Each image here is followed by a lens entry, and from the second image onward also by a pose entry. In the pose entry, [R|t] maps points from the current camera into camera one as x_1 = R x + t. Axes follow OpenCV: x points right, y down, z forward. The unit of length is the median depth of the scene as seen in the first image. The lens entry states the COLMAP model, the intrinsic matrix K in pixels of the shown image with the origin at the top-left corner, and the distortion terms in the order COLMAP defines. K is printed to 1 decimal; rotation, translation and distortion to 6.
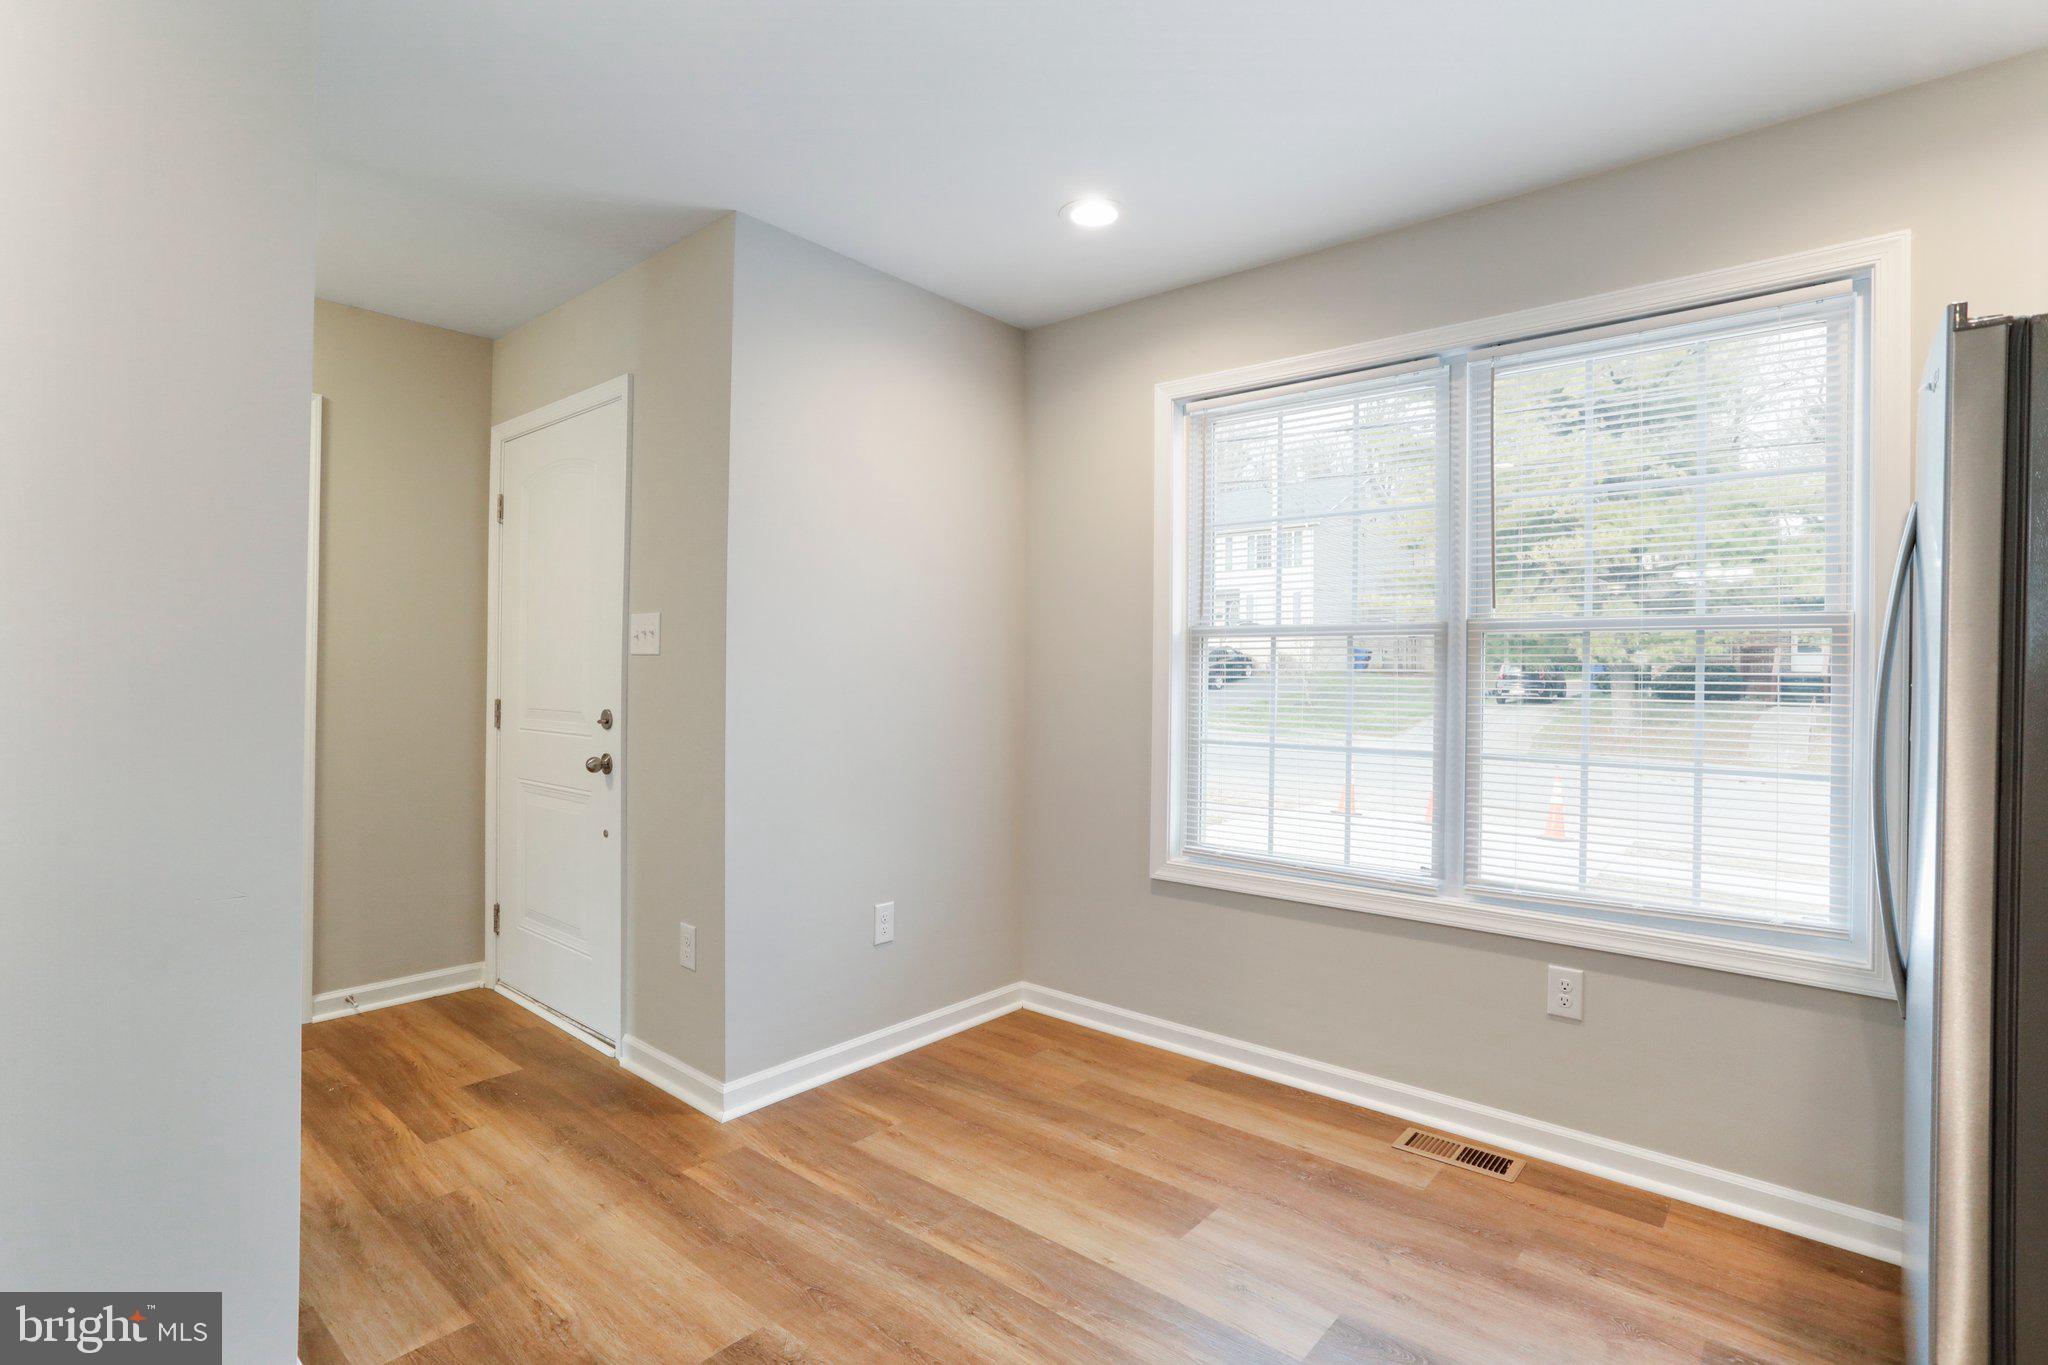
lens RADIAL K [[985.7, 0, 1041.6], [0, 985.7, 668.0], [0, 0, 1]] dist [-0.046930, 0.016727]
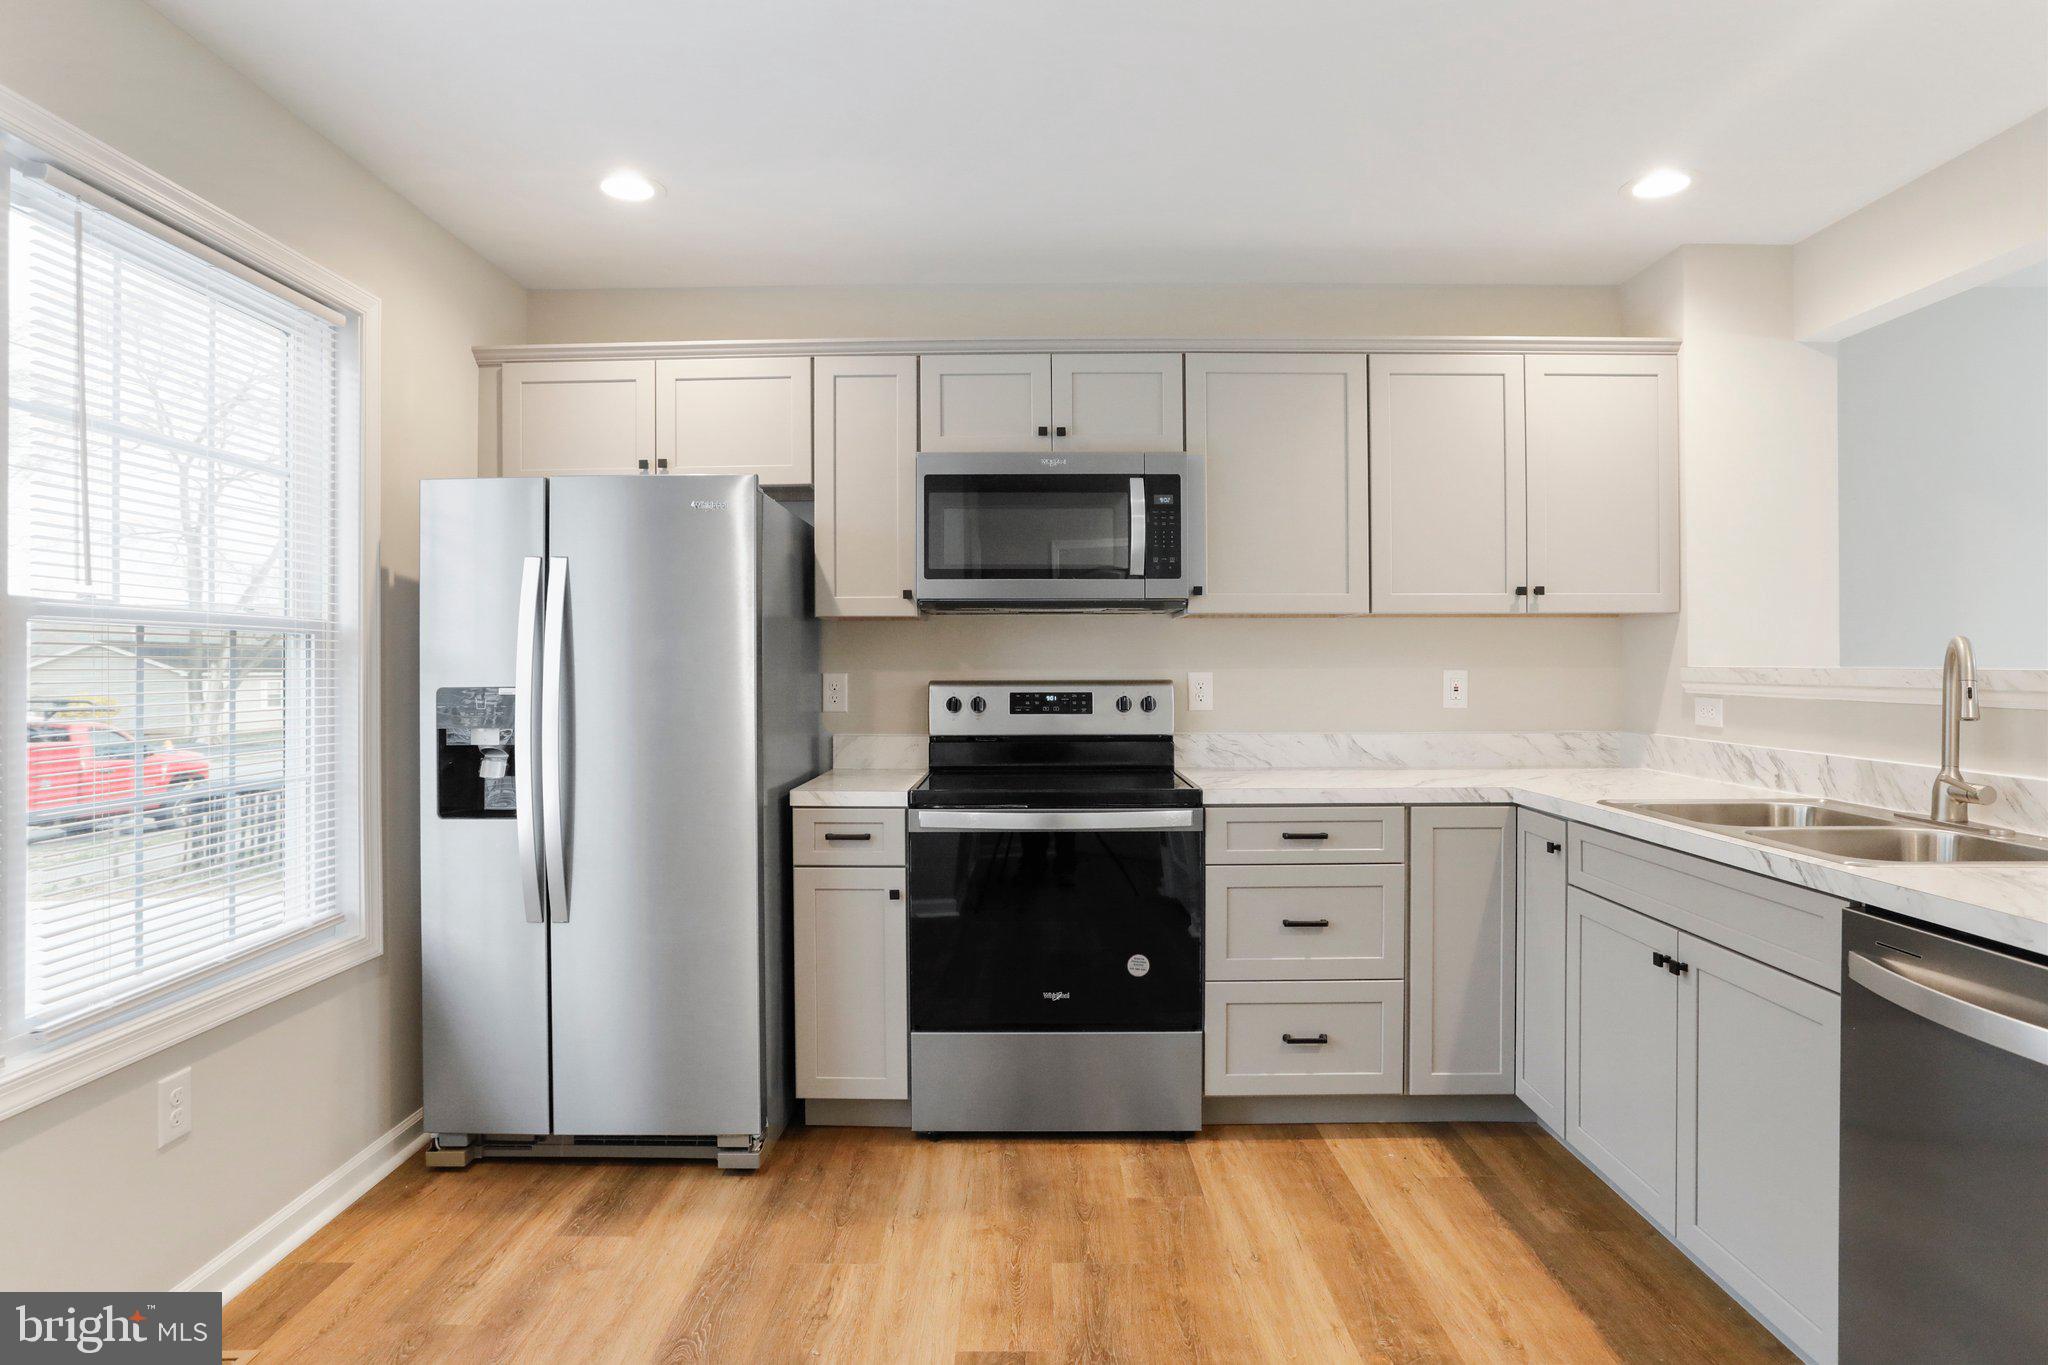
lens RADIAL K [[1060.5, 0, 1027.7], [0, 1060.5, 670.4], [0, 0, 1]] dist [-0.039355, 0.007377]
pose [[-0.641836, -0.003744, 0.766833, -0.574493], [-0.000473, 0.999990, 0.004487, -0.003938], [-0.766842, 0.002517, -0.641831, 1.182900]]
